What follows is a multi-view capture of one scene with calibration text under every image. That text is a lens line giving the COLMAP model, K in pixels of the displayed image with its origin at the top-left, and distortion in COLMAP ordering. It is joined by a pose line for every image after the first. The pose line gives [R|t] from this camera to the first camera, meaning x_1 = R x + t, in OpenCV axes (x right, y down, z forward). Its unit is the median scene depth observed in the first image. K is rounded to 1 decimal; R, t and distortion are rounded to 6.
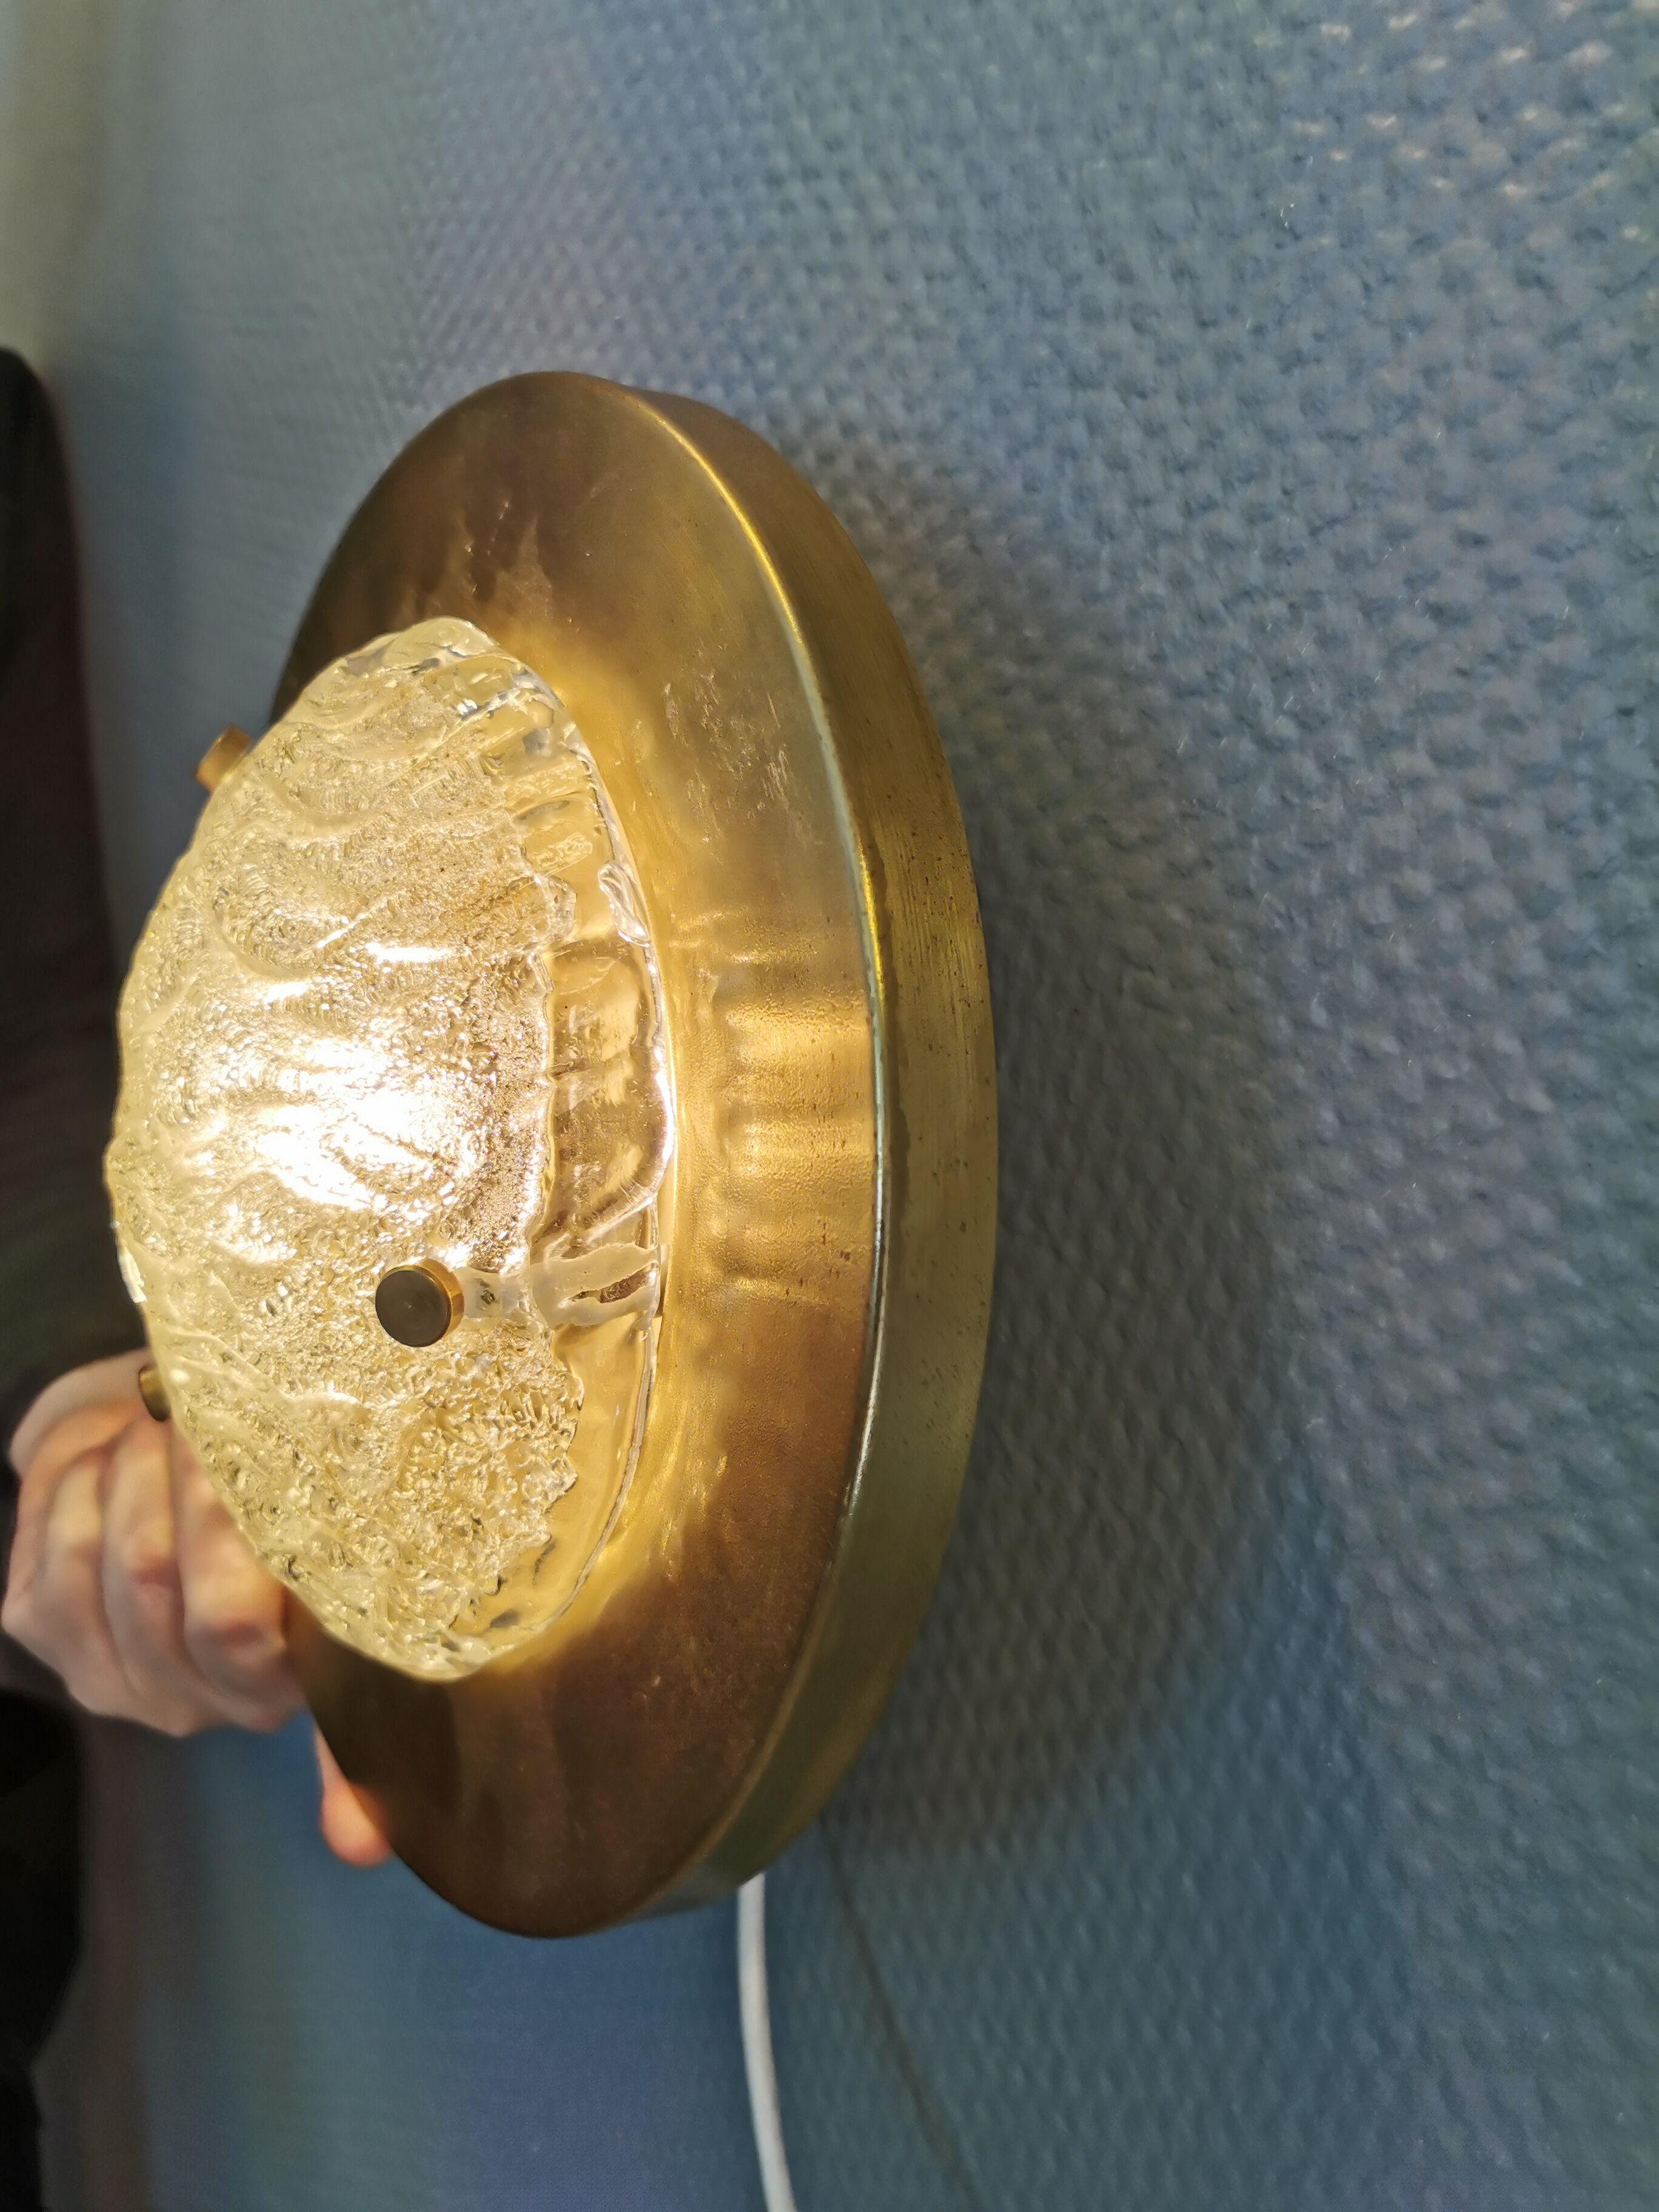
lens RADIAL K [[1789.2, 0, 829.5], [0, 1789.2, 1106.0], [0, 0, 1]] dist [0.069363, -0.169440]
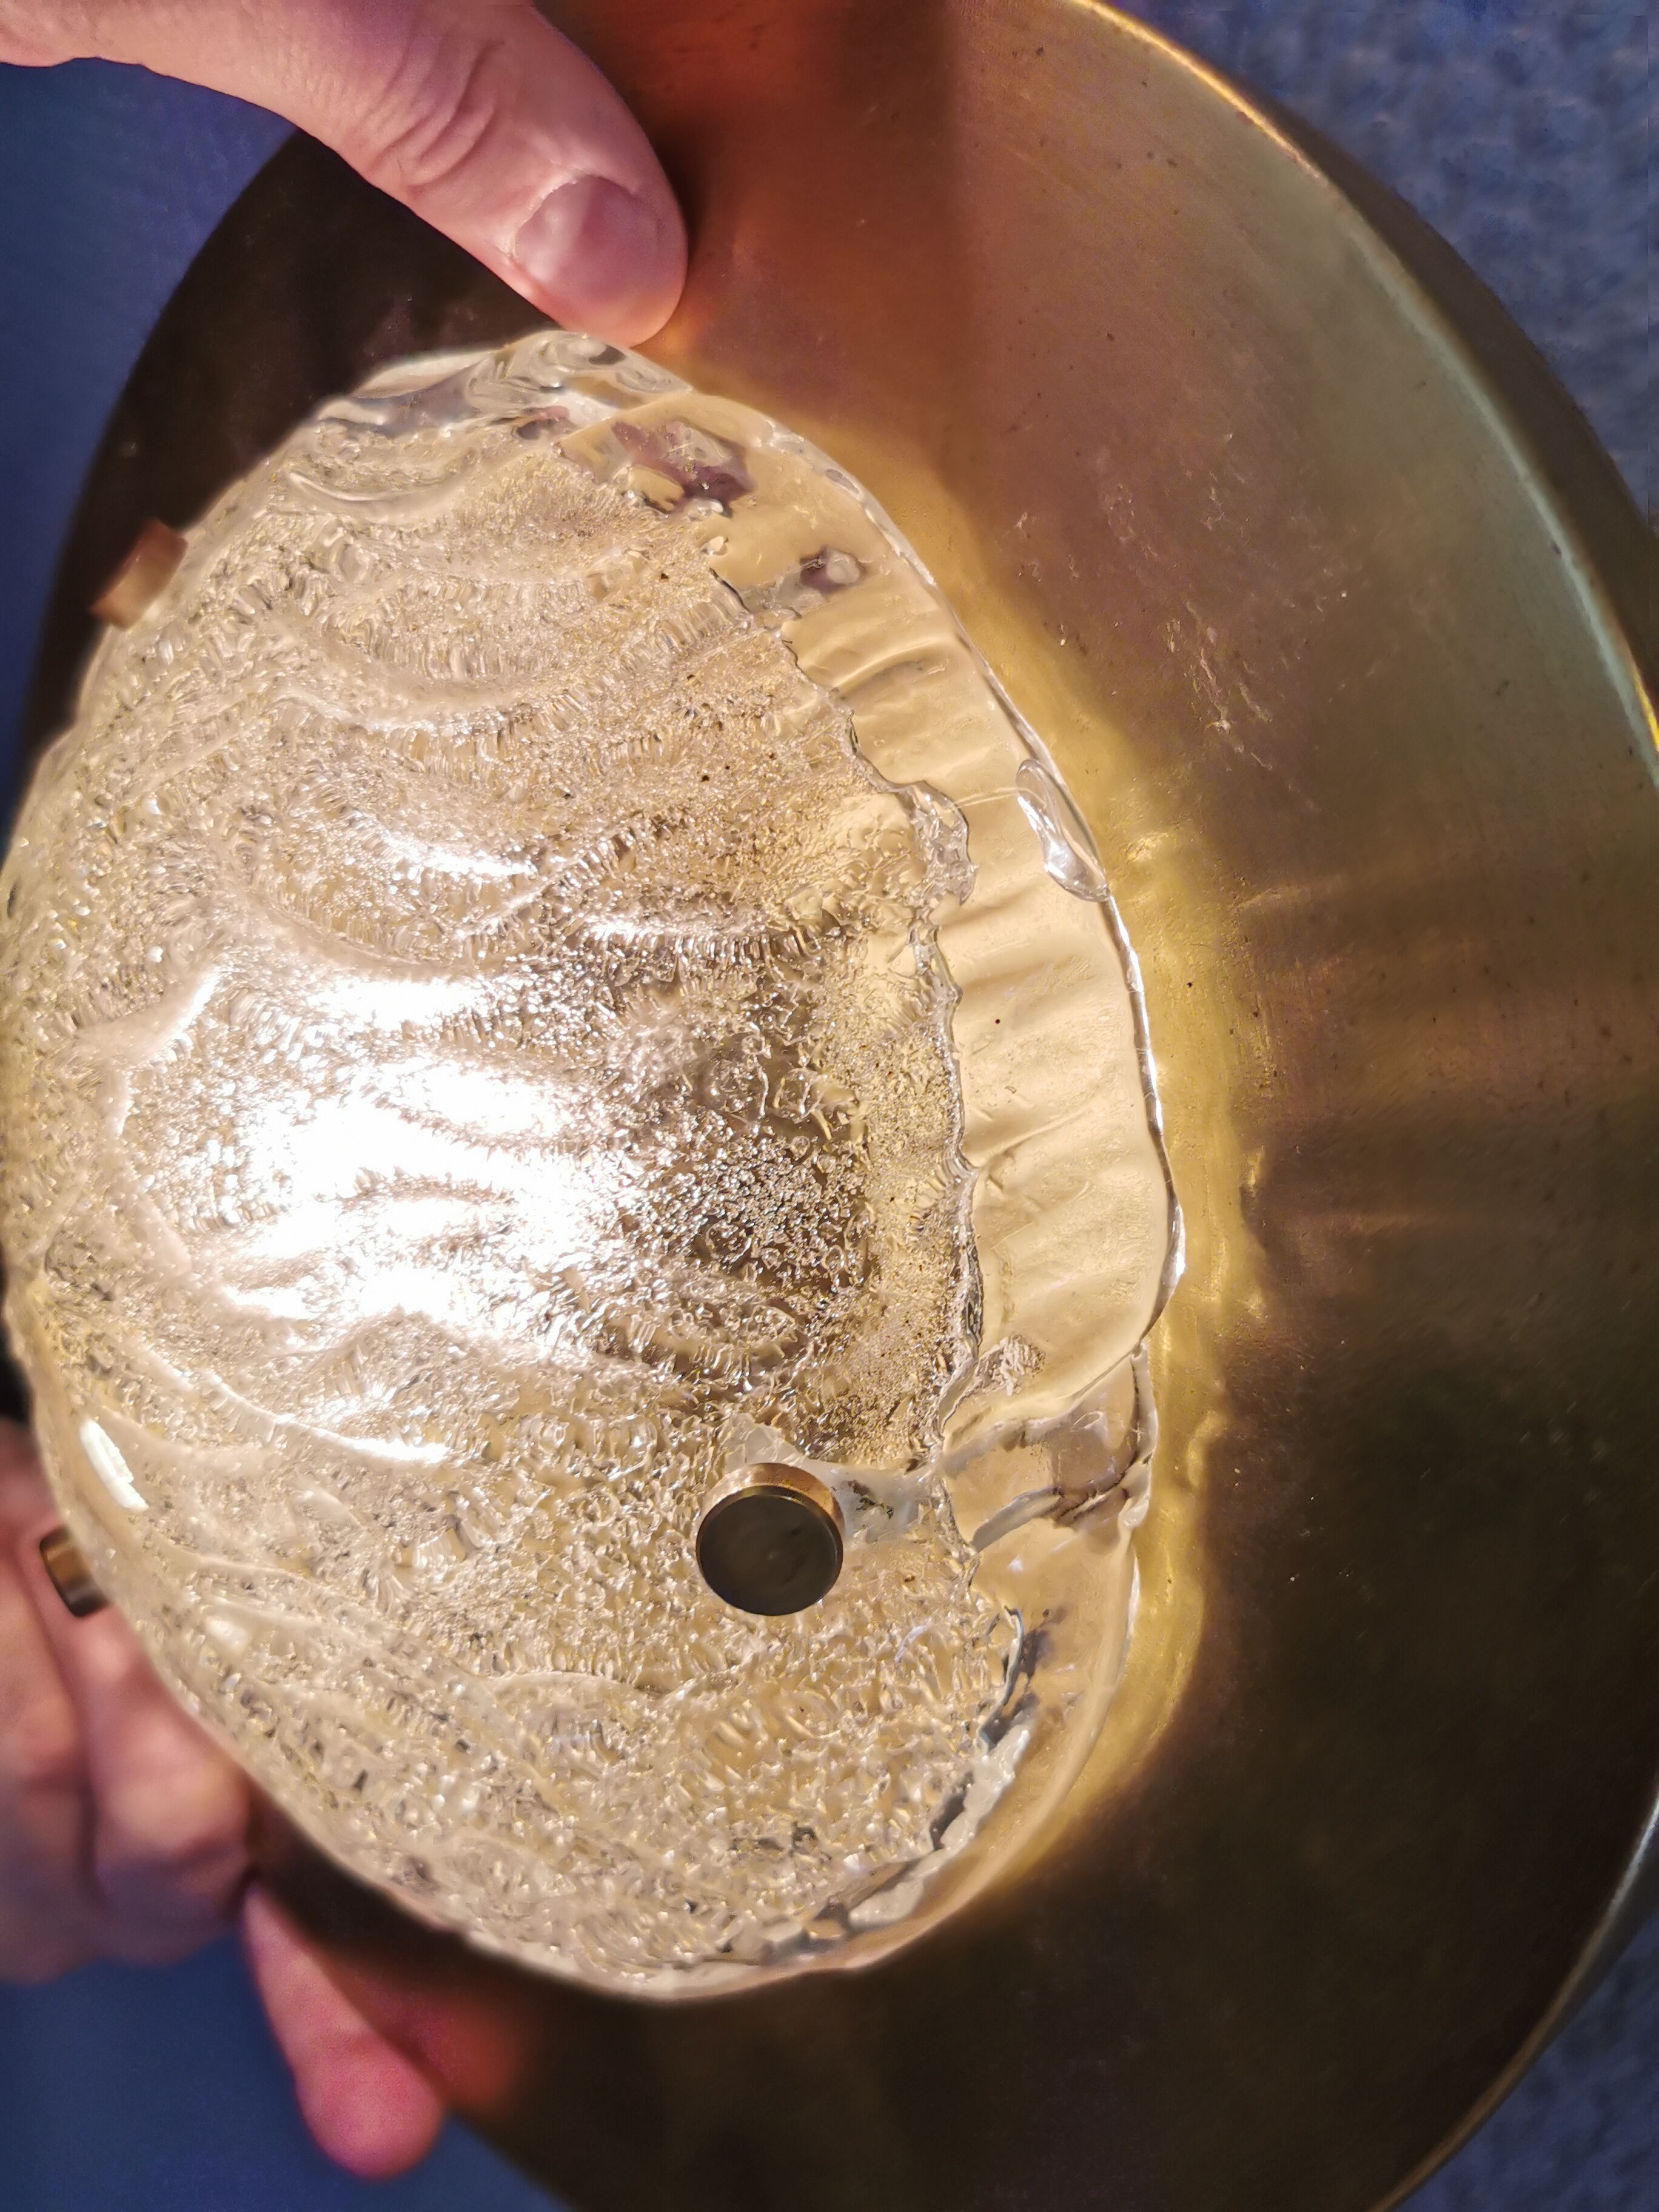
lens RADIAL K [[1774.1, 0, 829.5], [0, 1774.1, 1106.0], [0, 0, 1]] dist [0.079370, -0.158733]
pose [[0.974730, -0.063982, 0.214027, -0.301283], [0.041325, 0.993214, 0.108711, -0.086739], [-0.219530, -0.097120, 0.970760, 0.416543]]
